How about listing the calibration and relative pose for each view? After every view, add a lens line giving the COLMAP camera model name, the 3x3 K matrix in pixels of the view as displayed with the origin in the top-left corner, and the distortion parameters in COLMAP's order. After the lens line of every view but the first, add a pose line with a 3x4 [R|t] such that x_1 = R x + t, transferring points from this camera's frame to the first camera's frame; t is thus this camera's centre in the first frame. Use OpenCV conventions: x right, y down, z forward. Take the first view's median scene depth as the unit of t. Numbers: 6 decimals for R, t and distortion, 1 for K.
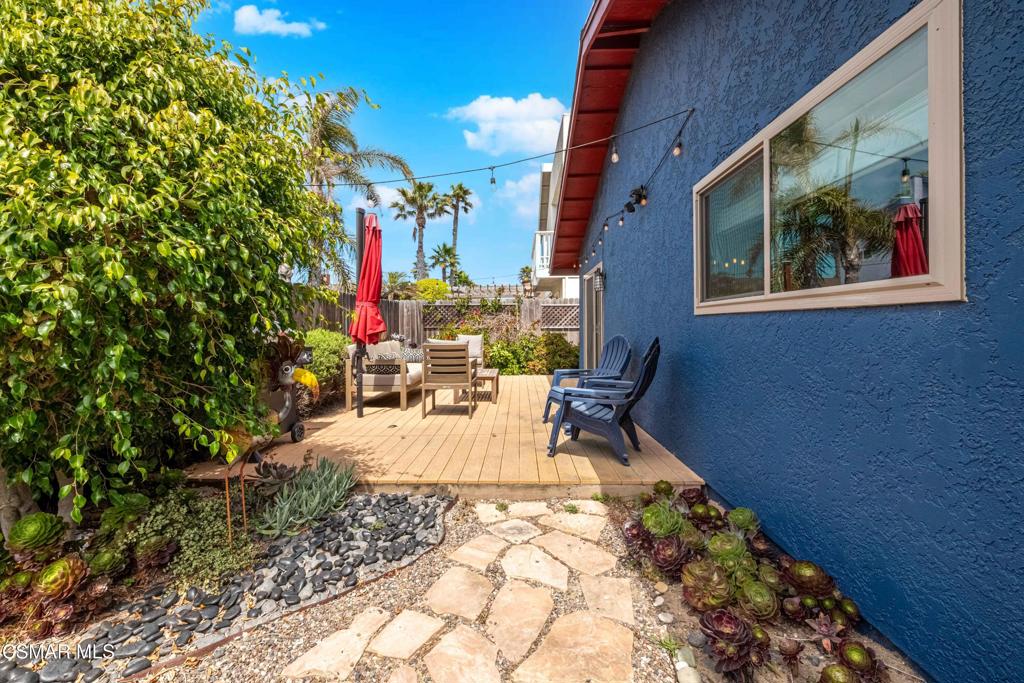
lens RADIAL K [[414.3, 0, 512.0], [0, 414.3, 341.5], [0, 0, 1]] dist [-0.000577, -0.004209]
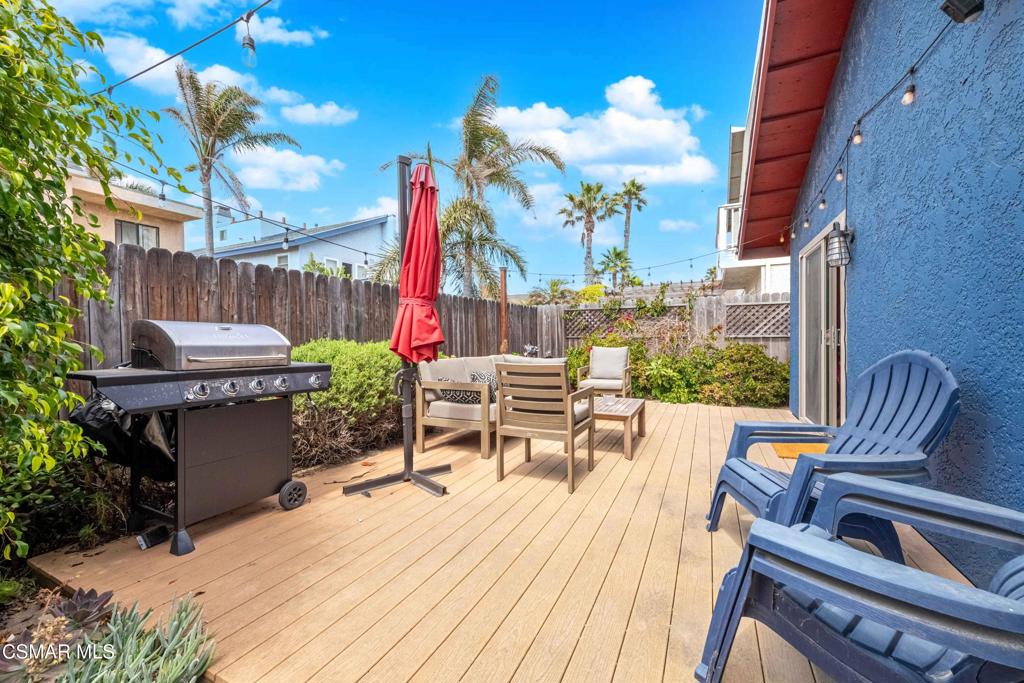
lens RADIAL K [[412.9, 0, 511.7], [0, 412.9, 350.0], [0, 0, 1]] dist [0.000001, -0.004701]
pose [[0.910959, 0.007701, -0.412424, 0.028950], [-0.009570, 0.999951, -0.002465, -0.005307], [0.412385, 0.006193, 0.910988, 0.208071]]
